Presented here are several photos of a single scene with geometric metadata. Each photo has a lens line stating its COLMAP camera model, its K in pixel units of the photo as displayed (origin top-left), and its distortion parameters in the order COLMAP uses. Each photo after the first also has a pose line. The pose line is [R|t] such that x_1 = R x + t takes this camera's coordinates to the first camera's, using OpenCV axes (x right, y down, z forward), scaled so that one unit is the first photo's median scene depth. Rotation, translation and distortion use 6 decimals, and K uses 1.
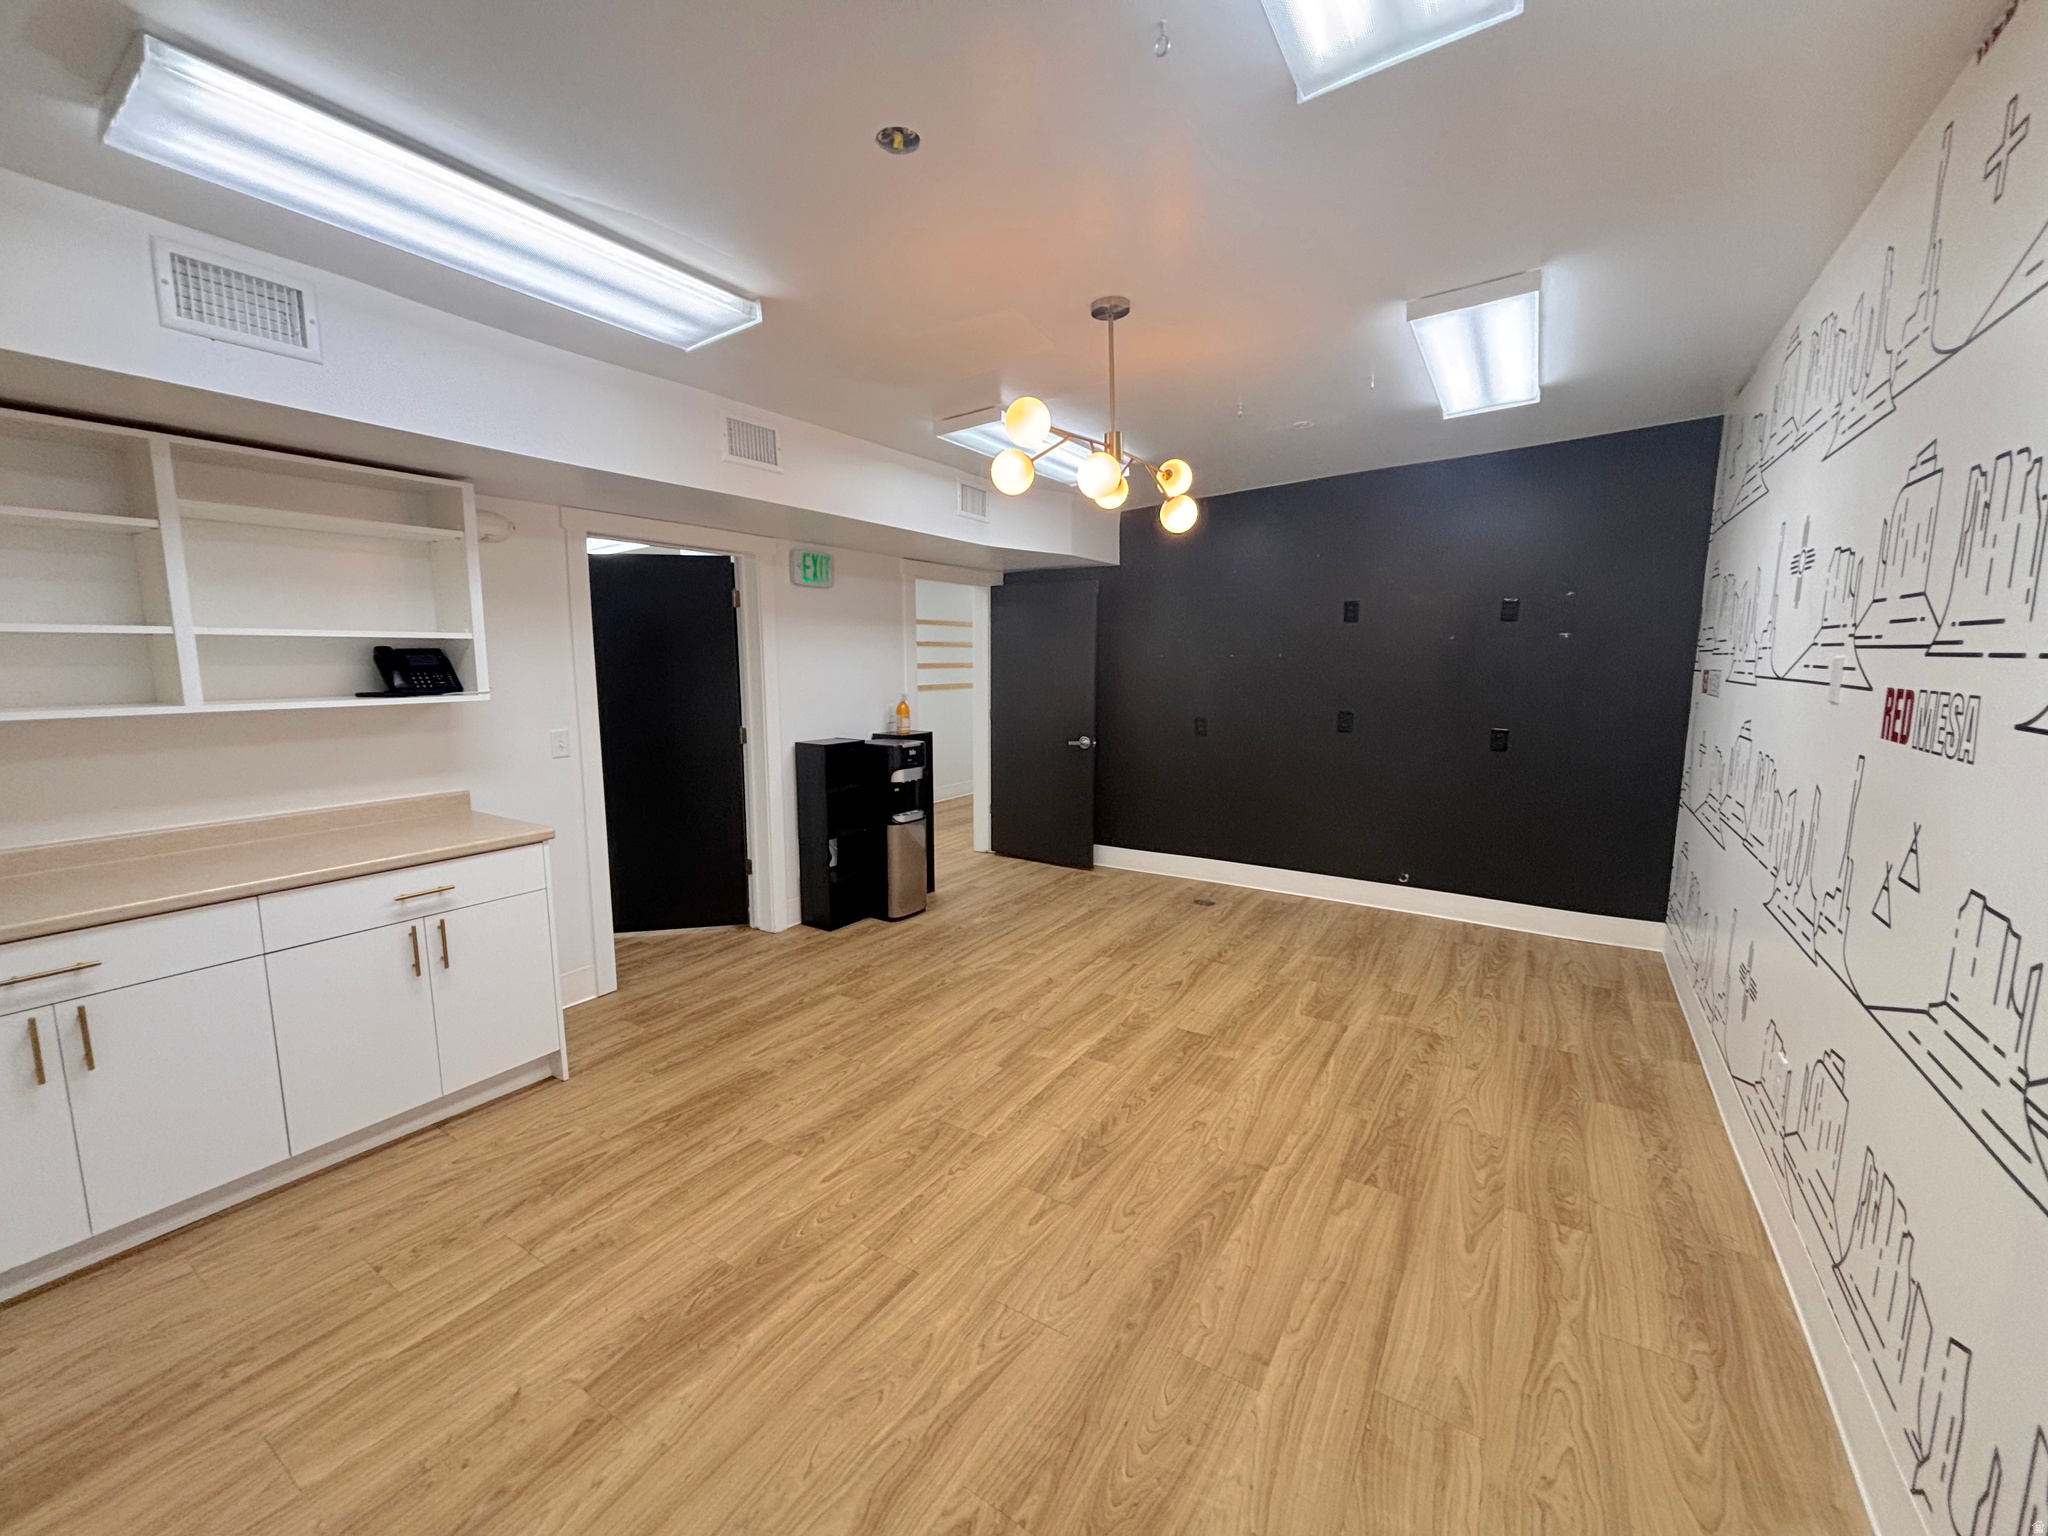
lens RADIAL K [[825.5, 0, 1029.3], [0, 825.5, 769.1], [0, 0, 1]] dist [0.001052, 0.000065]
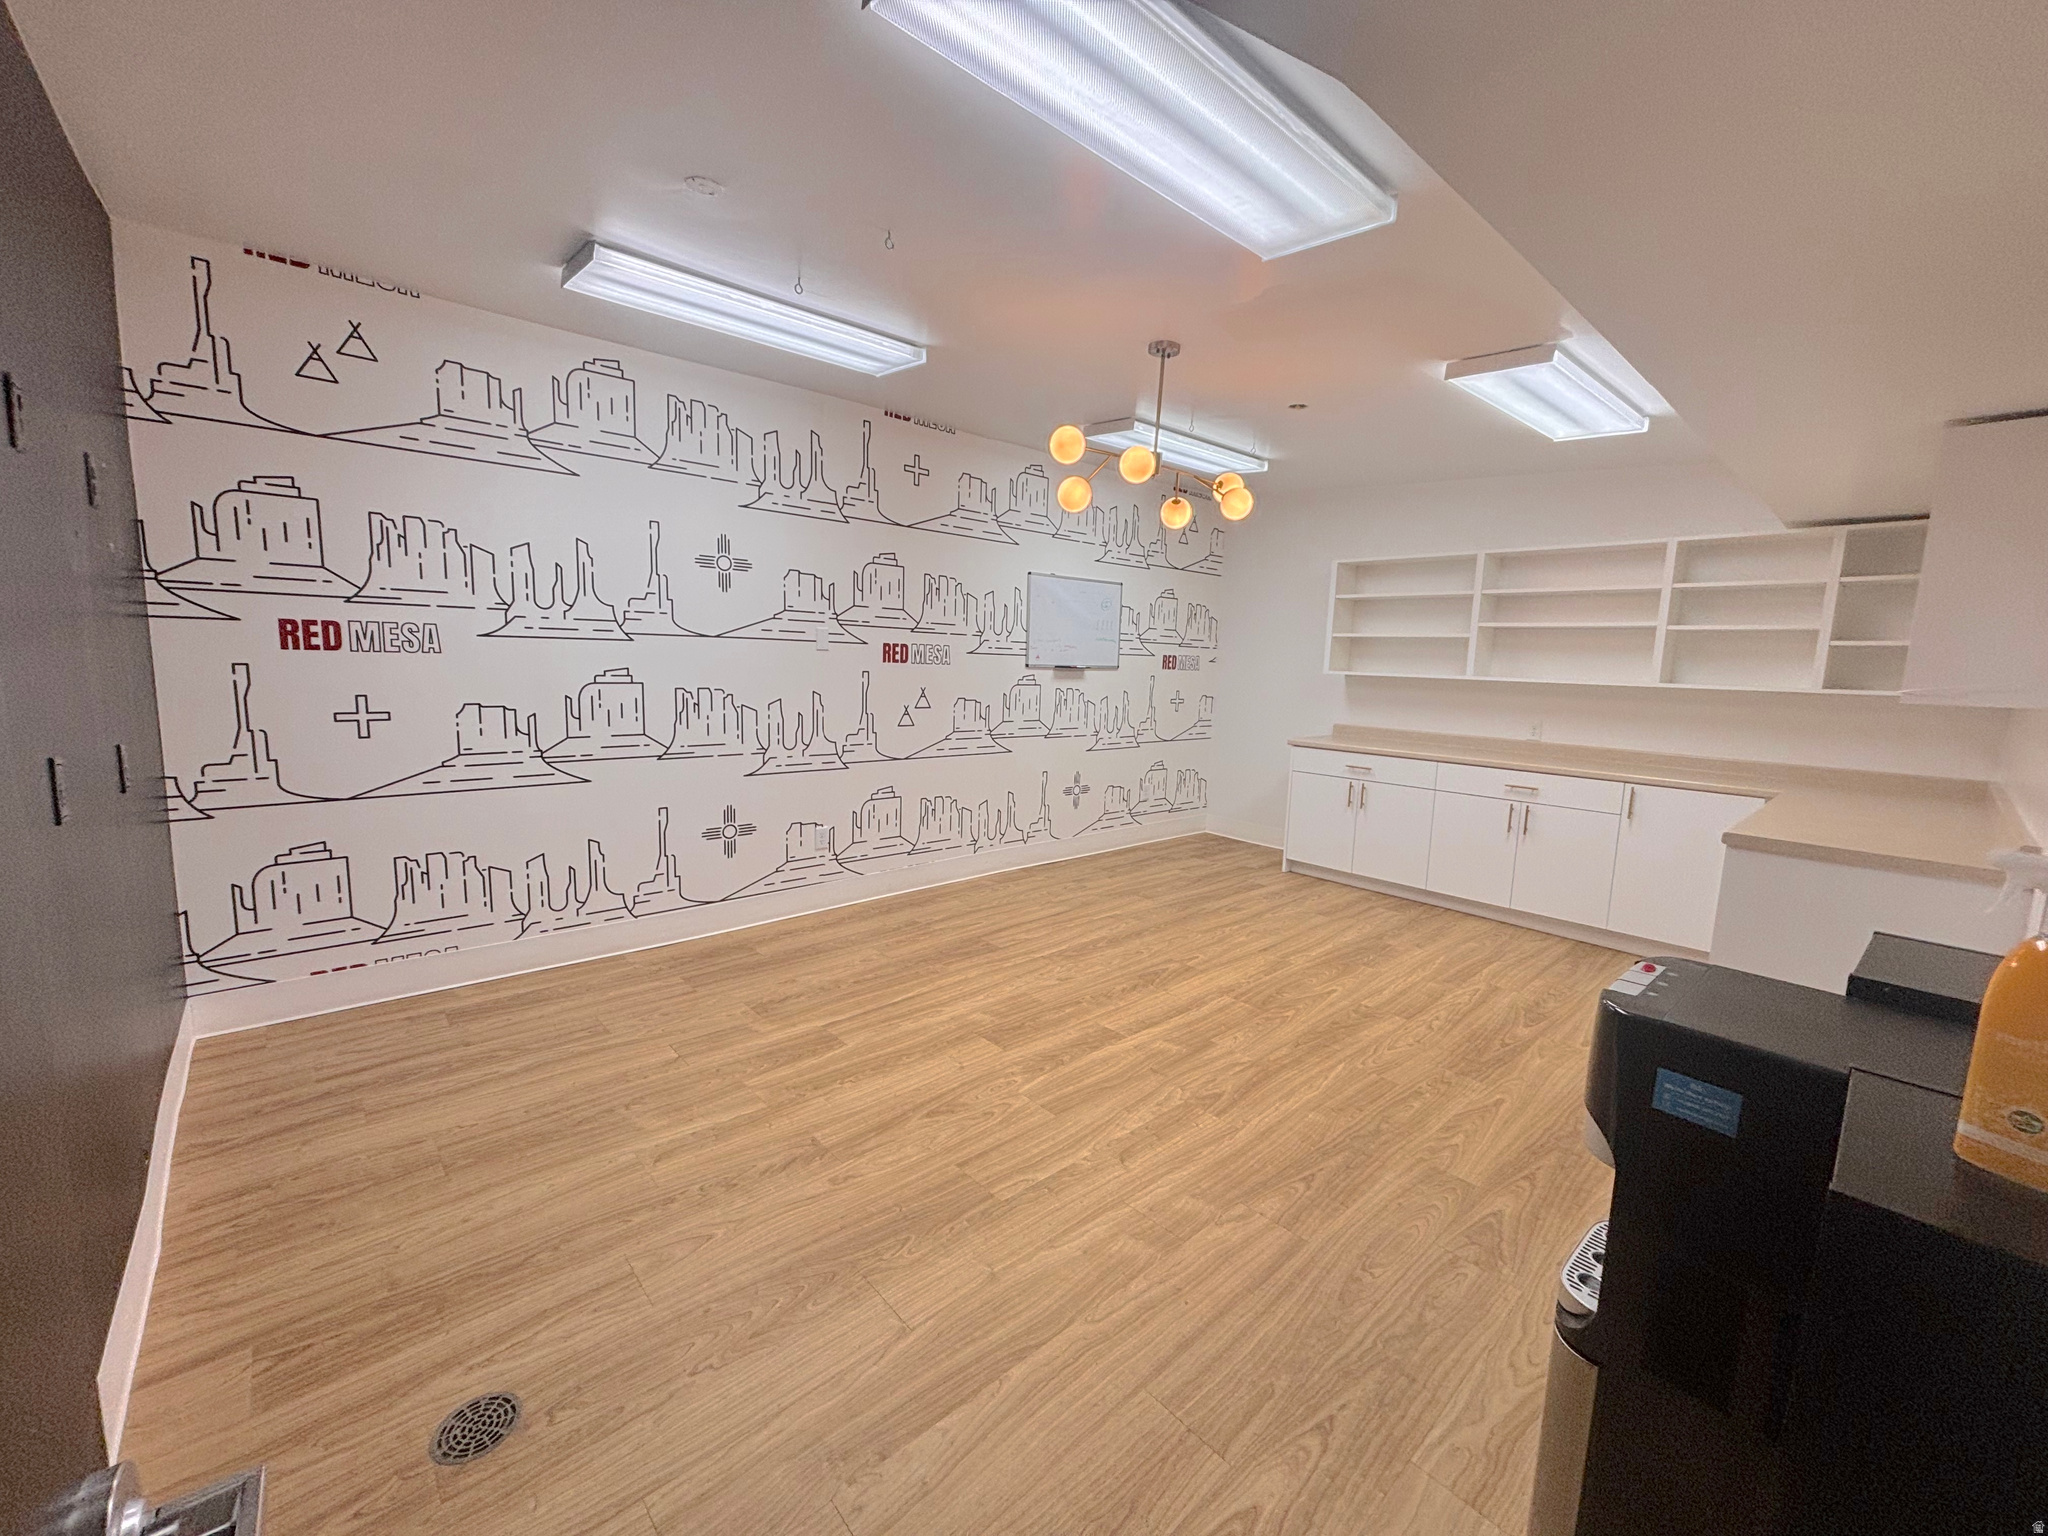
lens RADIAL K [[825.5, 0, 1029.3], [0, 825.5, 769.1], [0, 0, 1]] dist [0.001052, 0.000065]
pose [[-0.964062, -0.067743, 0.256895, -0.054997], [0.004720, 0.962426, 0.271503, -0.227083], [-0.265635, 0.262958, -0.927519, 1.870616]]
